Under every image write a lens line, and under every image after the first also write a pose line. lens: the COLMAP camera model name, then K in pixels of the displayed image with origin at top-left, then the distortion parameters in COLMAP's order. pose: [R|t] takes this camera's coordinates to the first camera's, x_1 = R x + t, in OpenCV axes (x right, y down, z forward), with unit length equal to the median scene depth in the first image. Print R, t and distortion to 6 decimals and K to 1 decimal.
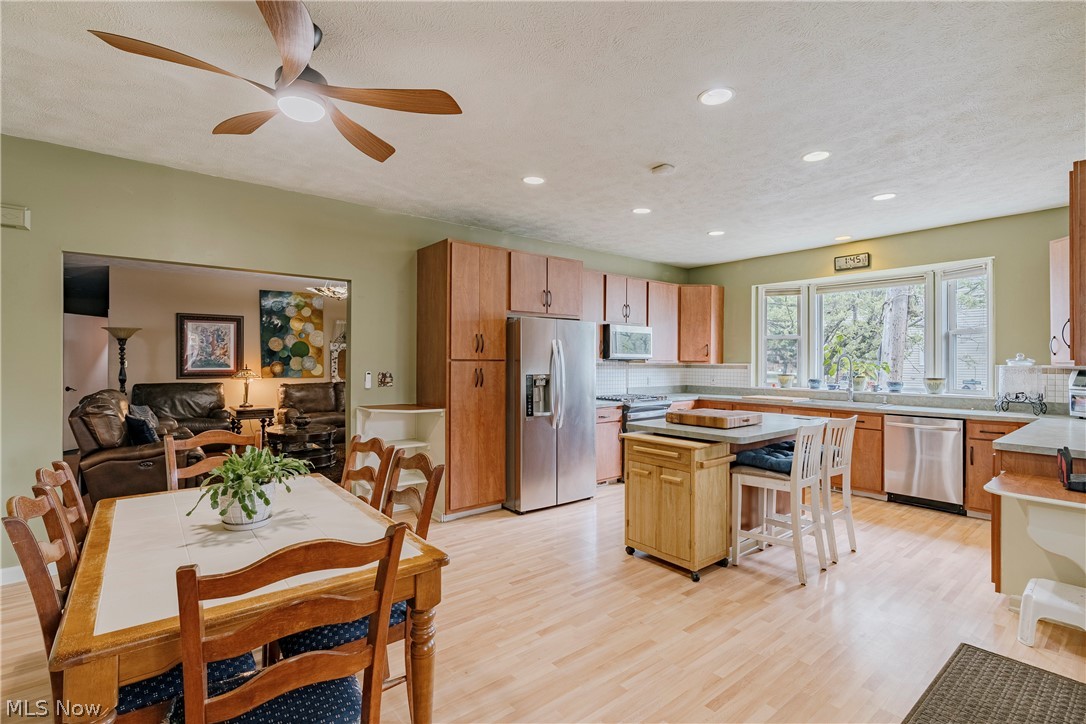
lens RADIAL K [[501.5, 0, 543.0], [0, 501.5, 362.0], [0, 0, 1]] dist [-0.000448, -0.000076]
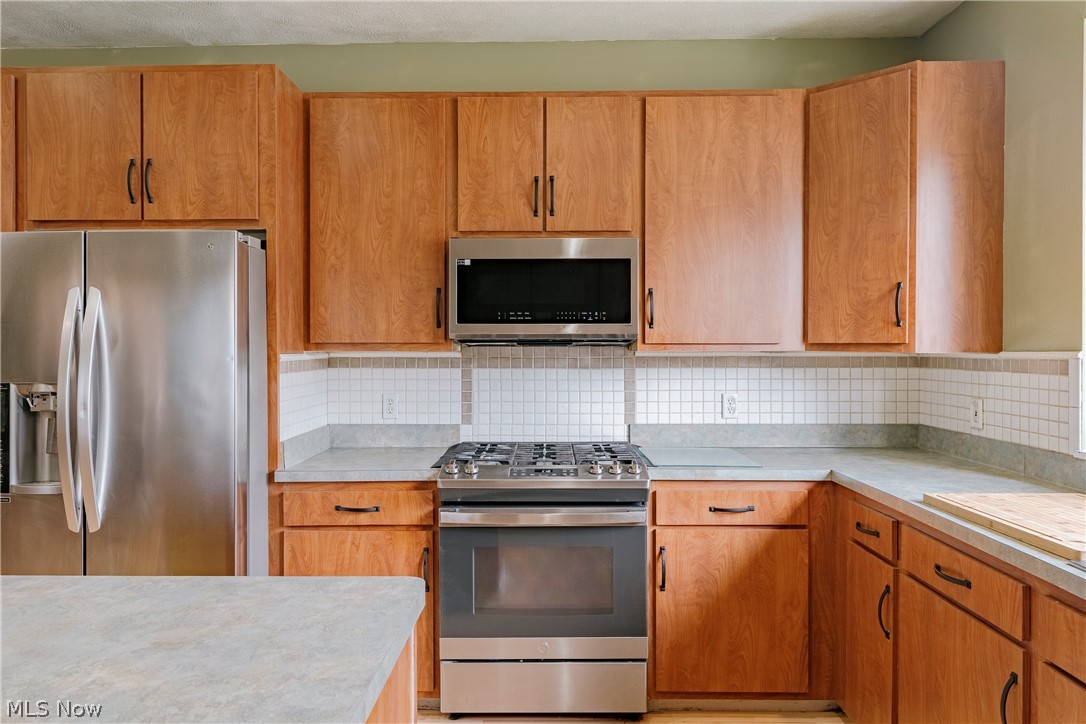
lens RADIAL K [[768.2, 0, 543.0], [0, 768.2, 362.0], [0, 0, 1]] dist [-0.000834, -0.000054]
pose [[0.775200, 0.006545, -0.631681, 0.441832], [0.001086, 0.999931, 0.011692, 0.003087], [0.631714, -0.009750, 0.775140, 0.546391]]
